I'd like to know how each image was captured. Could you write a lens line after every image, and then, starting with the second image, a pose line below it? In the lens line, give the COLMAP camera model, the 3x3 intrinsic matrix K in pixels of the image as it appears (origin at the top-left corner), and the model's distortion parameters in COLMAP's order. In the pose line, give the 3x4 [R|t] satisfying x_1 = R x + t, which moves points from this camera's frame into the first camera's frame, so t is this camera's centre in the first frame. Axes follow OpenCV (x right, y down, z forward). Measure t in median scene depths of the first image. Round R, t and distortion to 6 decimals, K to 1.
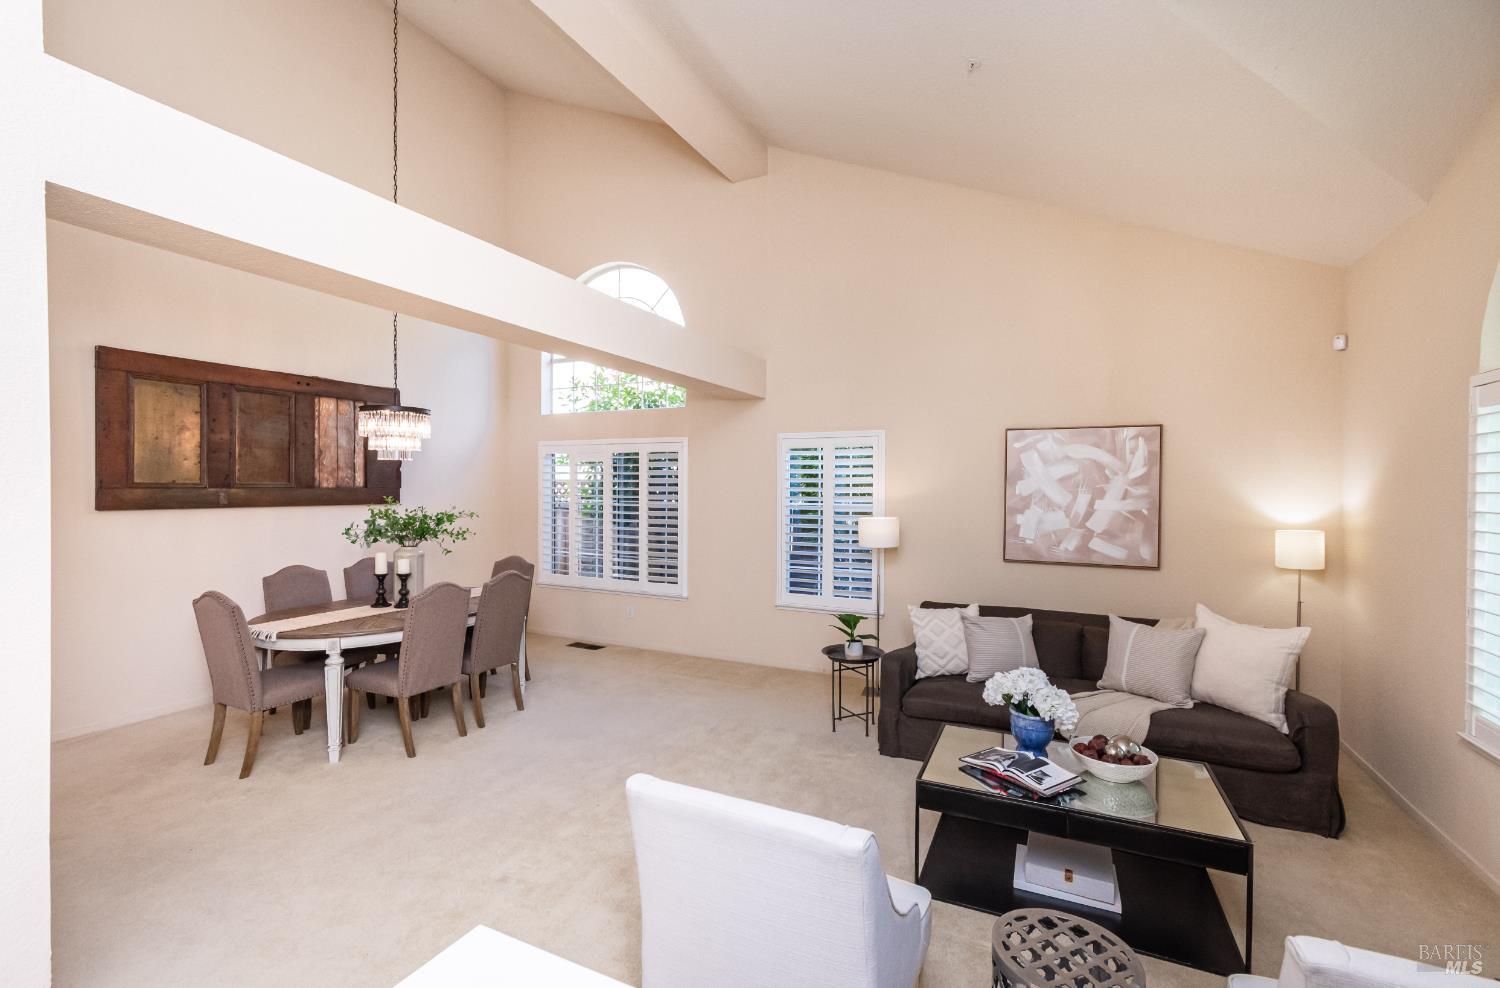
lens RADIAL K [[657.7, 0, 740.6], [0, 657.7, 496.3], [0, 0, 1]] dist [0.003896, 0.000162]
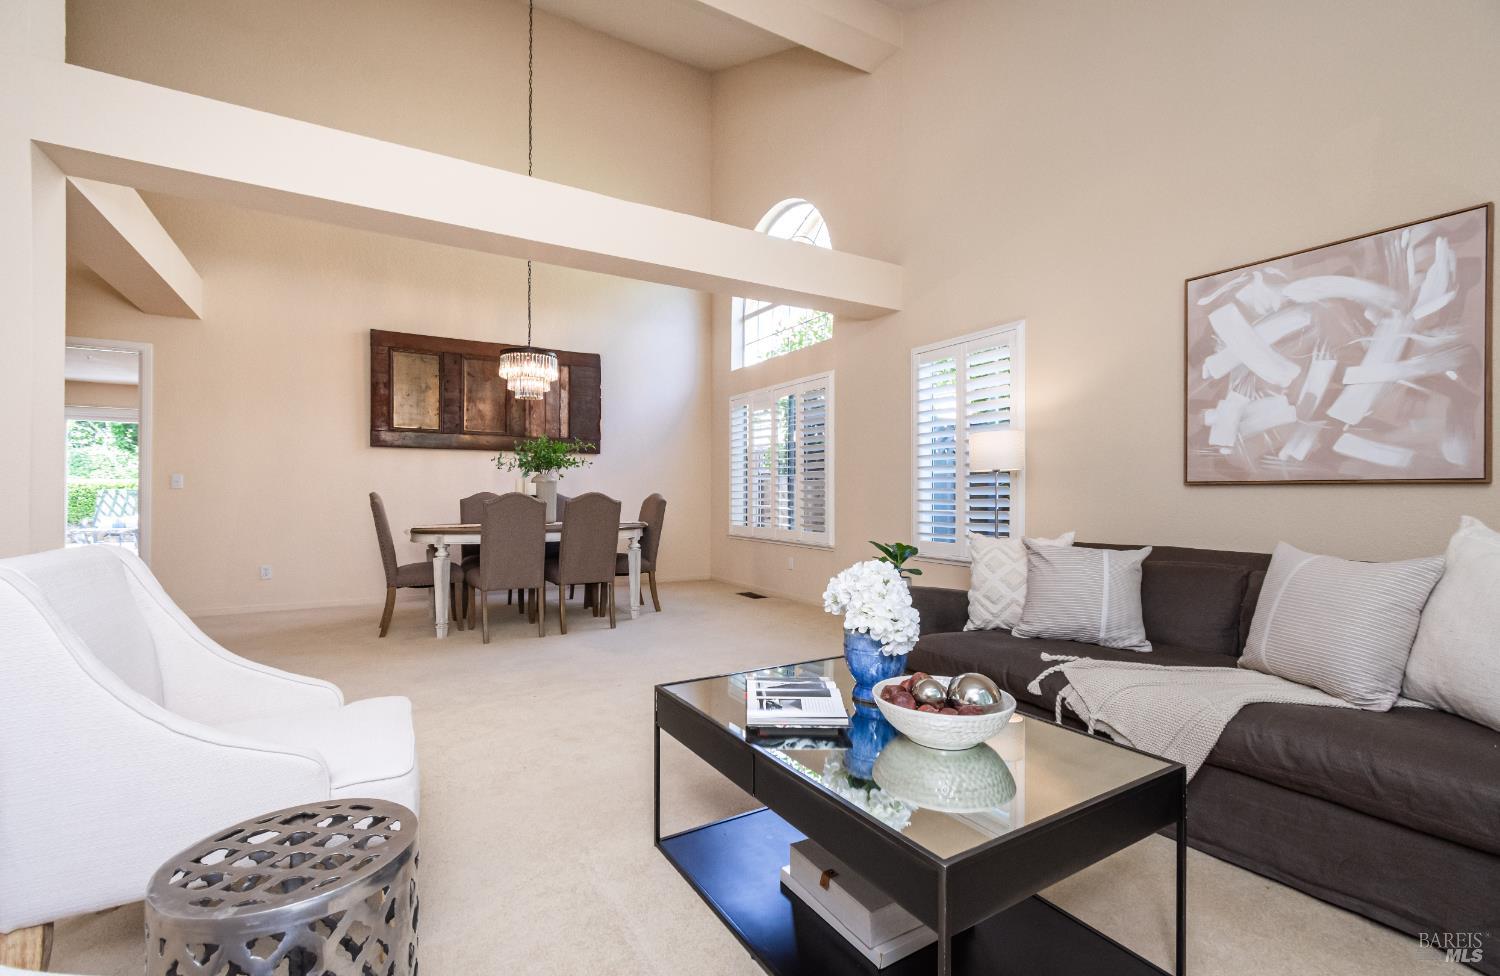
lens RADIAL K [[653.9, 0, 750.0], [0, 653.9, 488.0], [0, 0, 1]] dist [0.001201, 0.000050]
pose [[0.839500, -0.009065, -0.543285, 0.401219], [-0.005049, 0.999687, -0.024483, 0.122770], [0.543337, 0.023297, 0.839191, 0.238285]]
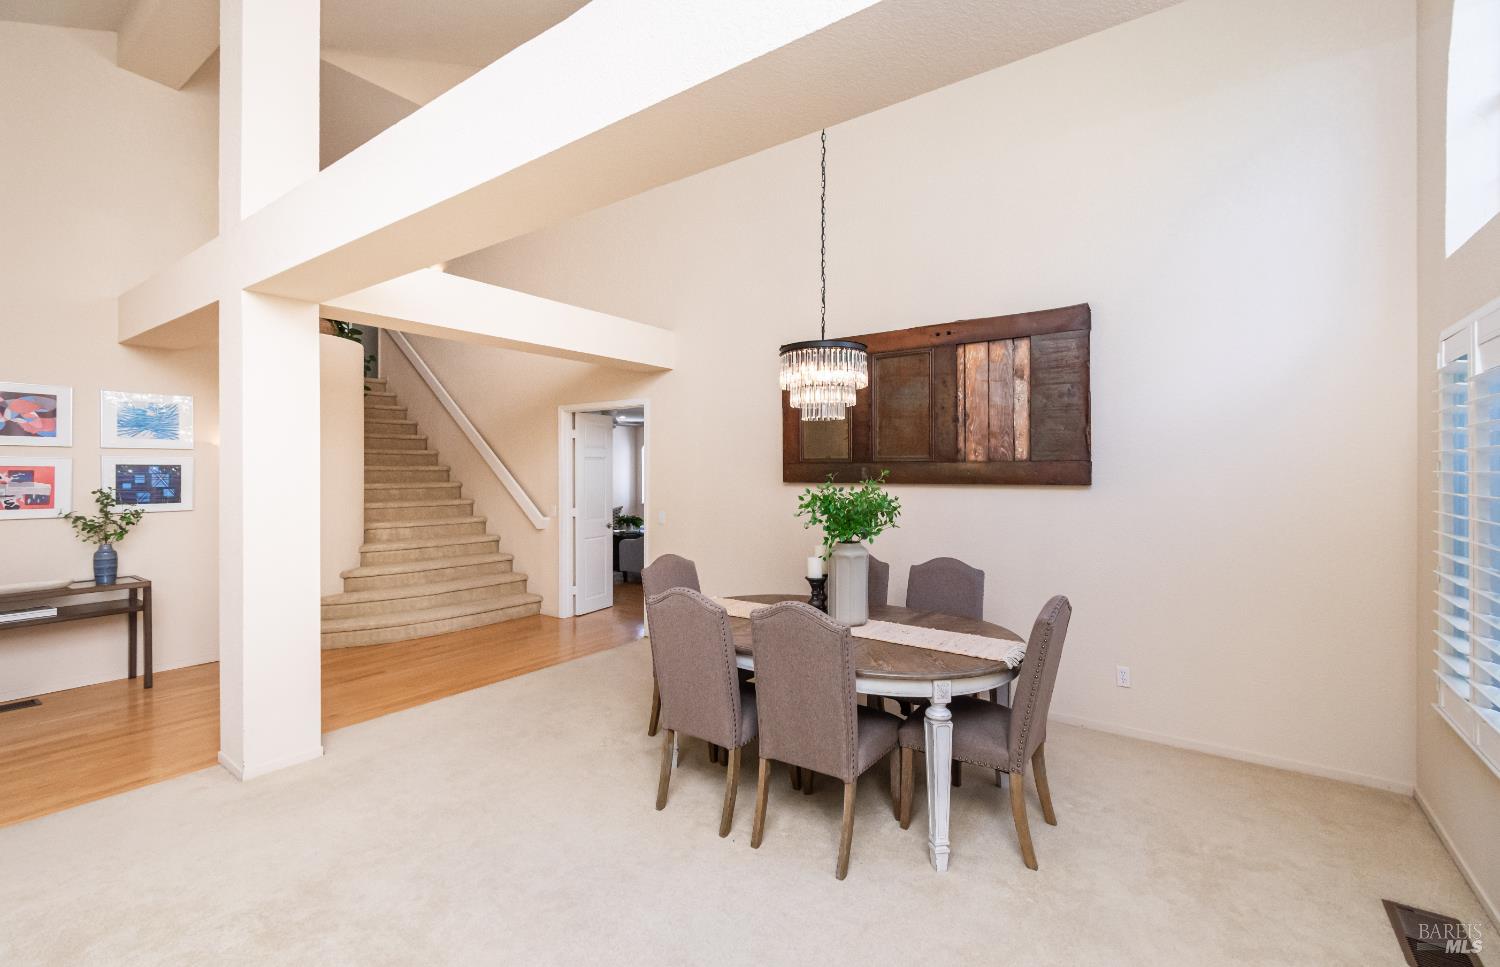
lens RADIAL K [[646.5, 0, 749.2], [0, 646.5, 475.1], [0, 0, 1]] dist [0.001680, 0.000149]
pose [[-0.162855, -0.000247, -0.986650, 0.179868], [-0.012138, 0.999925, 0.001754, 0.005714], [0.986575, 0.012262, -0.162846, 0.985279]]
